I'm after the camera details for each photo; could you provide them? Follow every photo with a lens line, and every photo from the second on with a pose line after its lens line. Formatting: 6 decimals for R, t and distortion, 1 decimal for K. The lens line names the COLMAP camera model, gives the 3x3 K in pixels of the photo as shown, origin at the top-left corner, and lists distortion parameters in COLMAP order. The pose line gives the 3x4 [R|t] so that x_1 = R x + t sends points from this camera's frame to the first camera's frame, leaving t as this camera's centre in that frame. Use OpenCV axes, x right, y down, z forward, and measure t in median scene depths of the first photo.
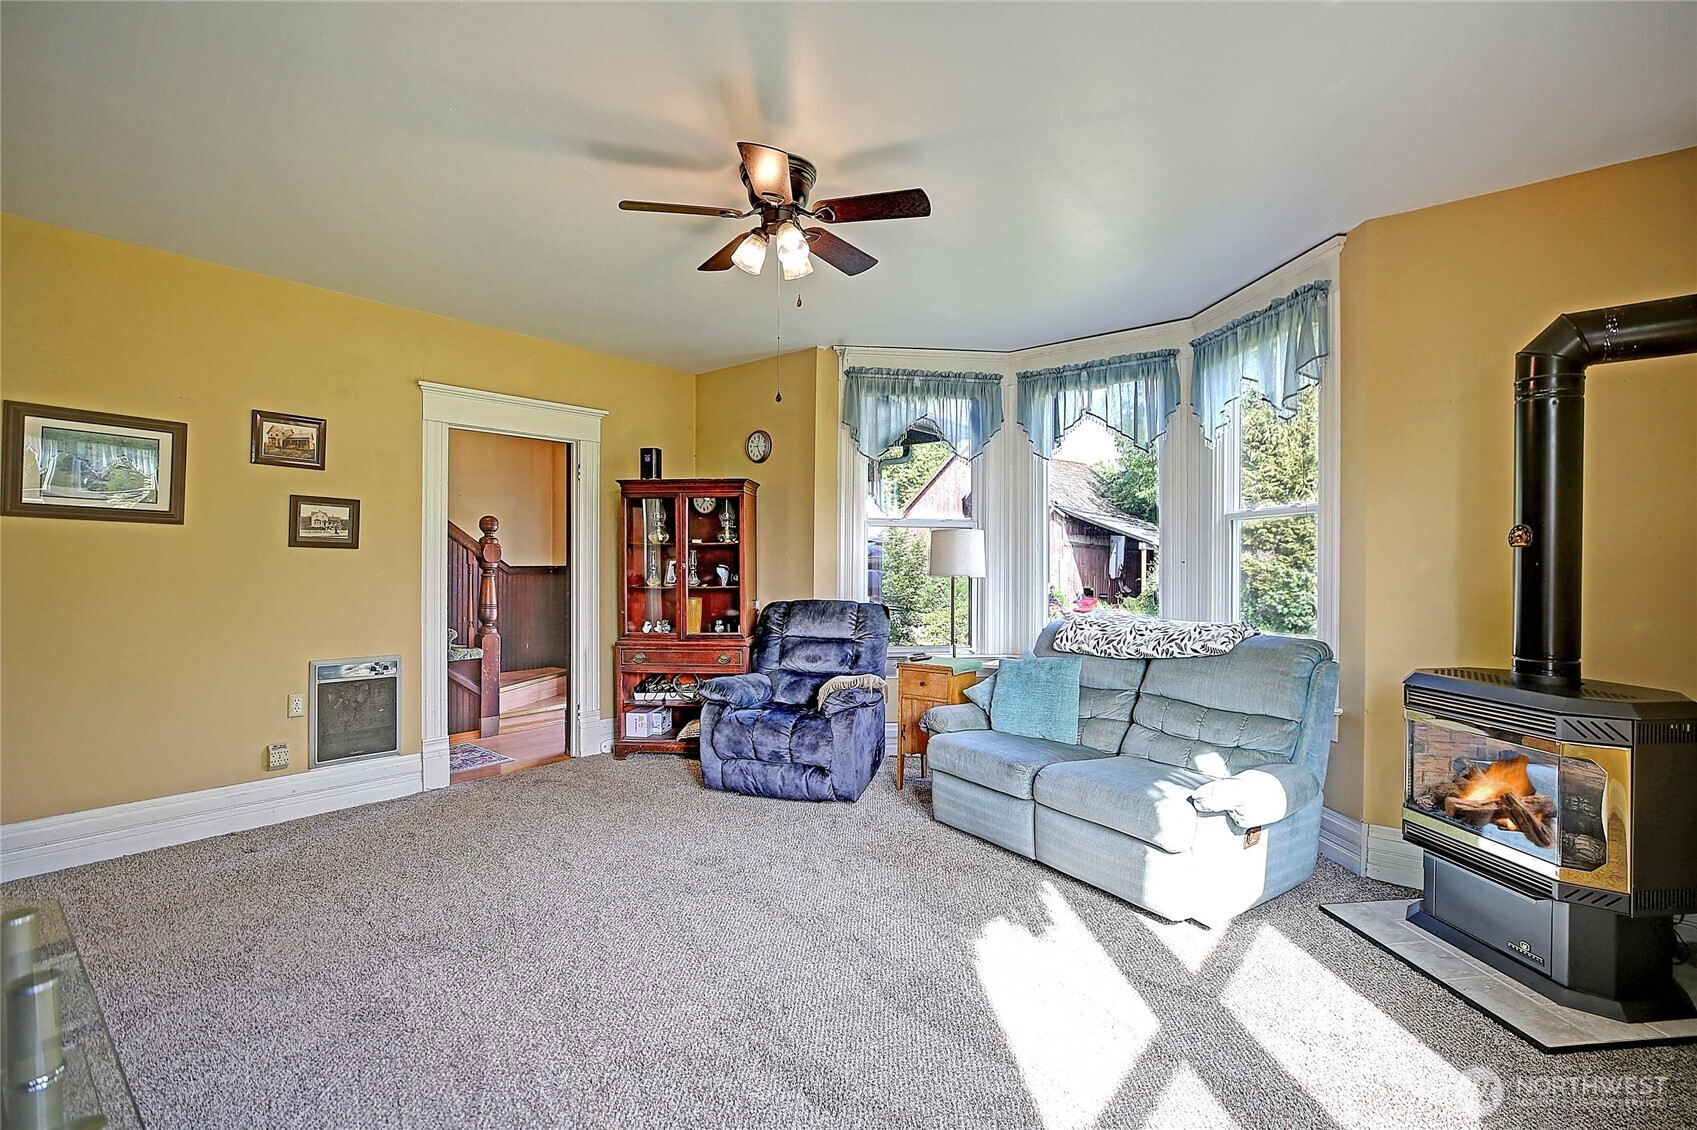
lens RADIAL K [[776.8, 0, 839.2], [0, 776.8, 564.6], [0, 0, 1]] dist [-0.003023, 0.000043]
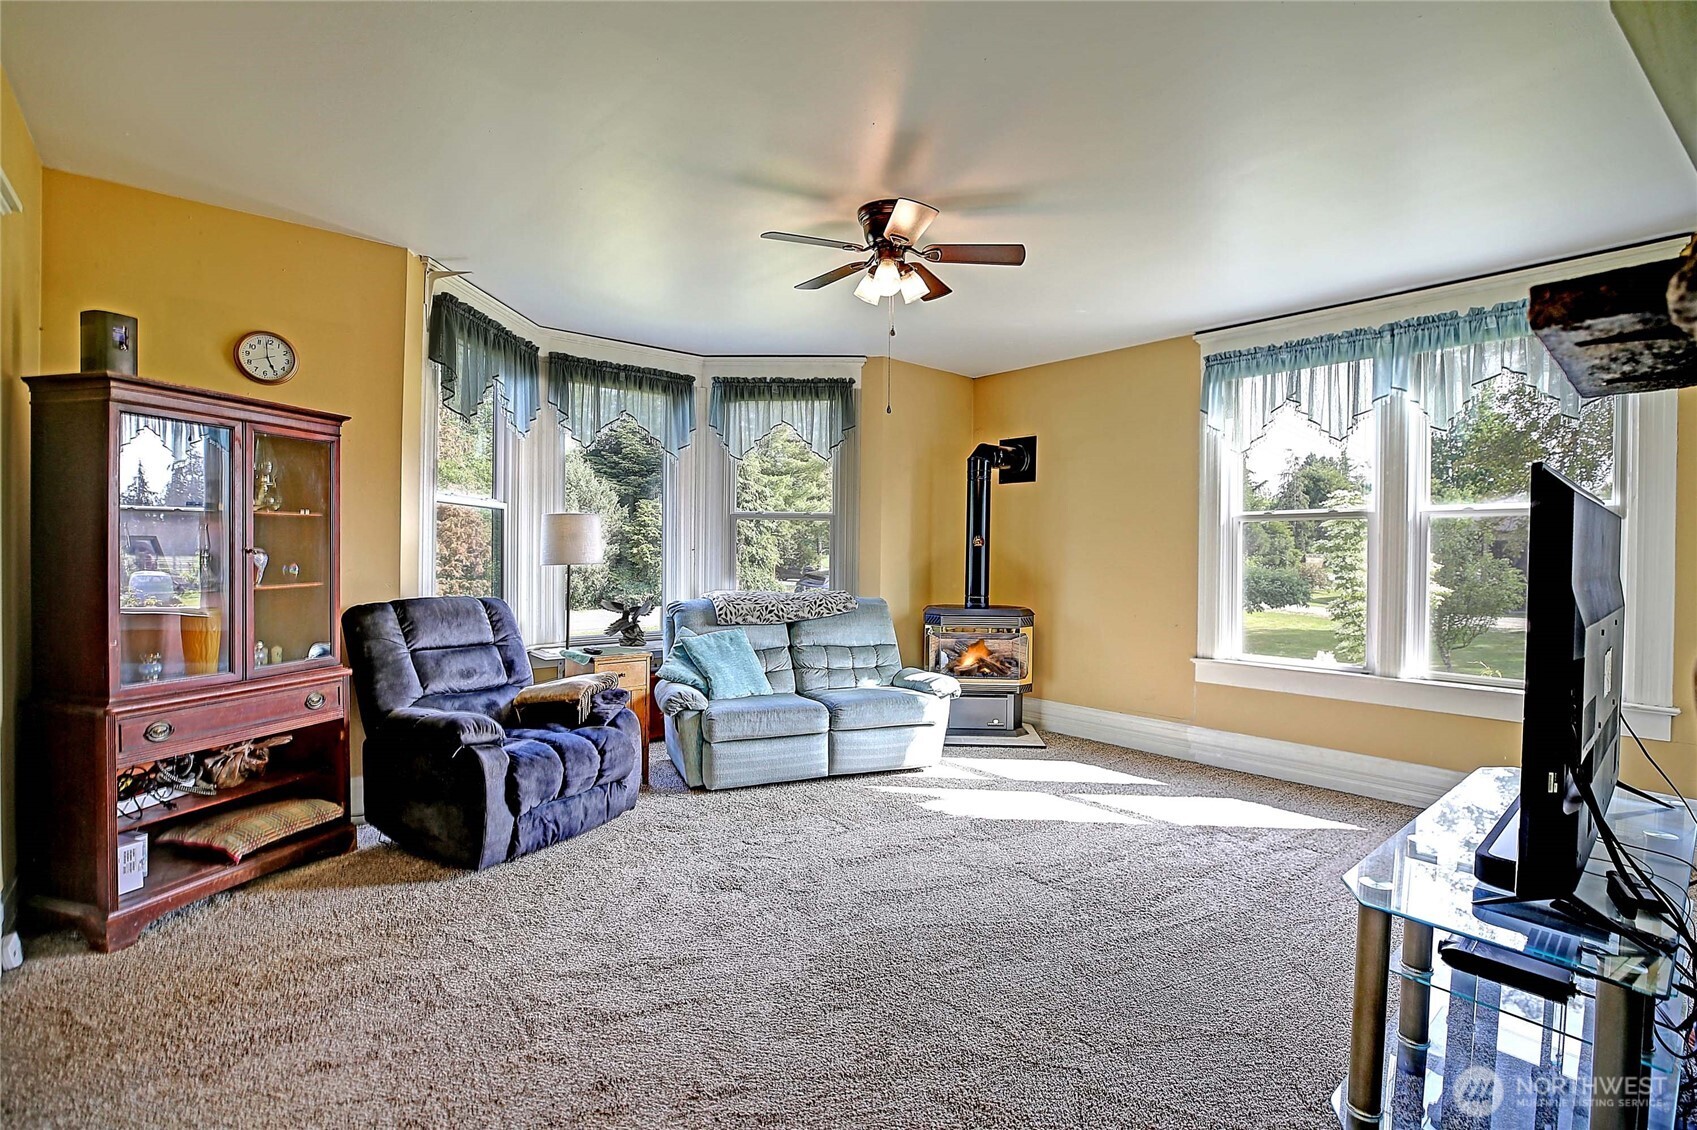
lens RADIAL K [[776.8, 0, 846.5], [0, 776.8, 564.3], [0, 0, 1]] dist [-0.003023, 0.000043]
pose [[0.192773, -0.020430, 0.981031, -1.012284], [-0.014060, 0.999623, 0.023580, -0.014085], [-0.981143, -0.018339, 0.192413, 0.695807]]
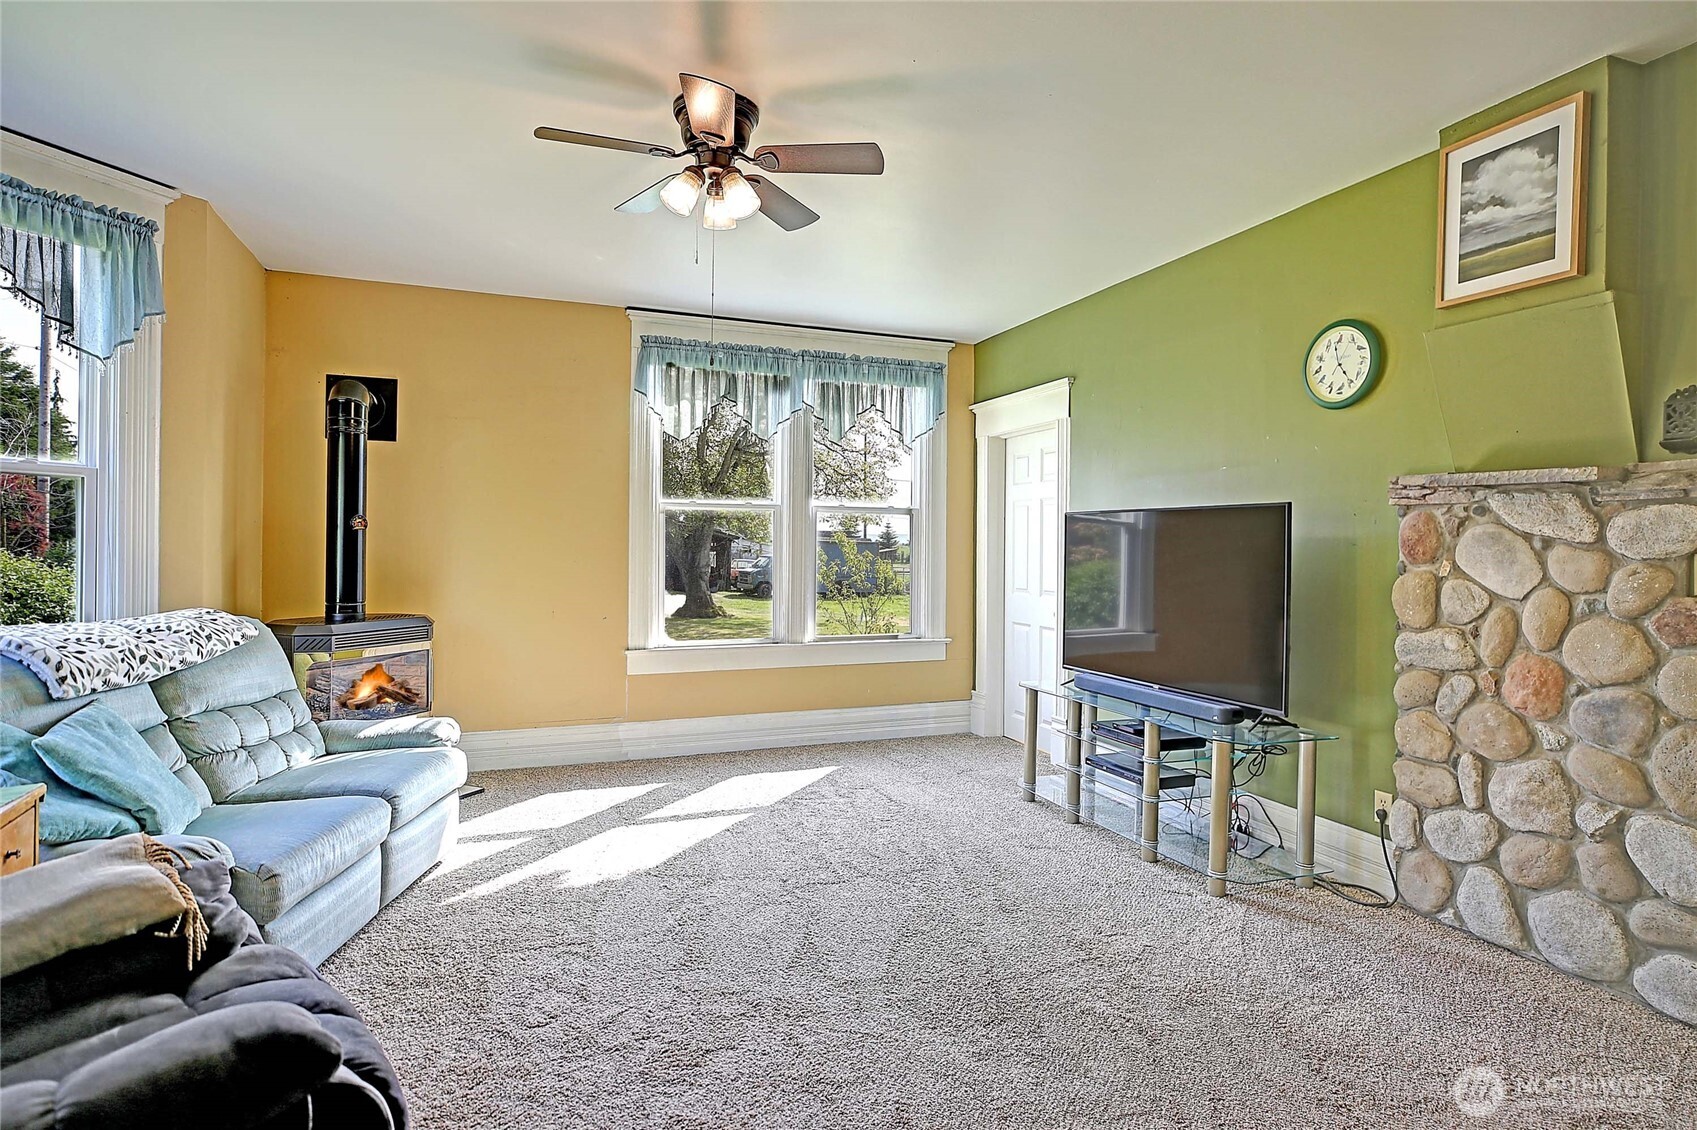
lens RADIAL K [[891.8, 0, 849.1], [0, 891.8, 561.2], [0, 0, 1]] dist [0.007287, 0.001362]
pose [[-0.851761, -0.024087, 0.523377, -0.626213], [-0.017255, 0.999690, 0.017926, -0.008065], [-0.523646, 0.006237, -0.851913, 1.475406]]
